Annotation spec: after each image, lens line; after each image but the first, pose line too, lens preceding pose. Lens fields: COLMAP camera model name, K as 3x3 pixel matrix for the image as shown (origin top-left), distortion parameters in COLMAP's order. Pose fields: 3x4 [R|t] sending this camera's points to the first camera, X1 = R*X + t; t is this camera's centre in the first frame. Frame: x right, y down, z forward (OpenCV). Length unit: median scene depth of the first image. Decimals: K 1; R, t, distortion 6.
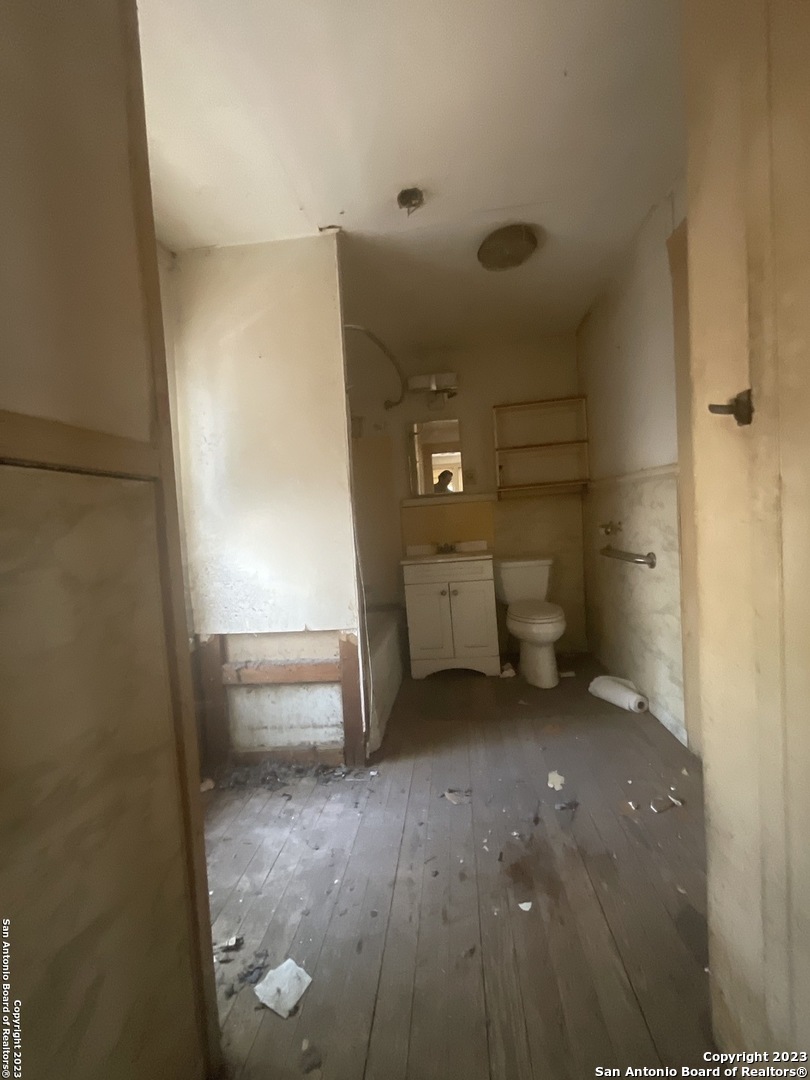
lens RADIAL K [[433.7, 0, 404.6], [0, 433.7, 541.4], [0, 0, 1]] dist [0.001025, -0.001451]
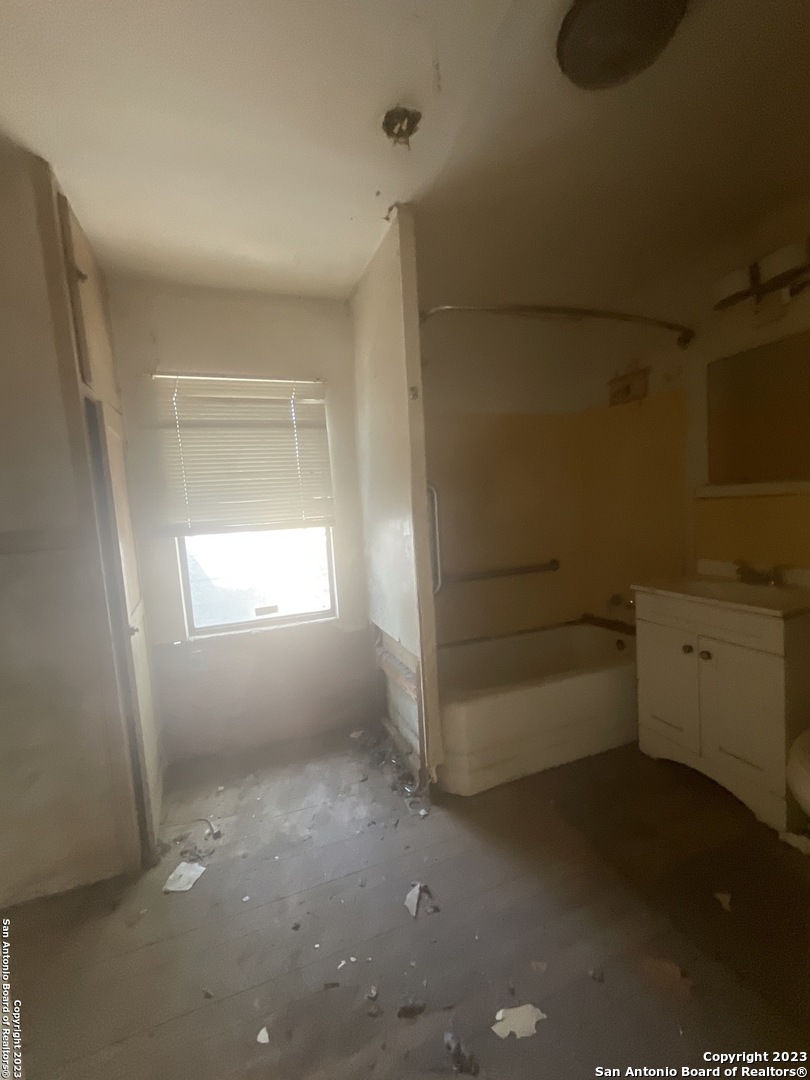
lens RADIAL K [[433.7, 0, 406.1], [0, 433.7, 541.2], [0, 0, 1]] dist [0.001025, -0.001451]
pose [[0.454471, 0.120477, -0.882577, 0.820929], [-0.010662, 0.991476, 0.129852, -0.206954], [0.890698, -0.049604, 0.451881, 0.705269]]
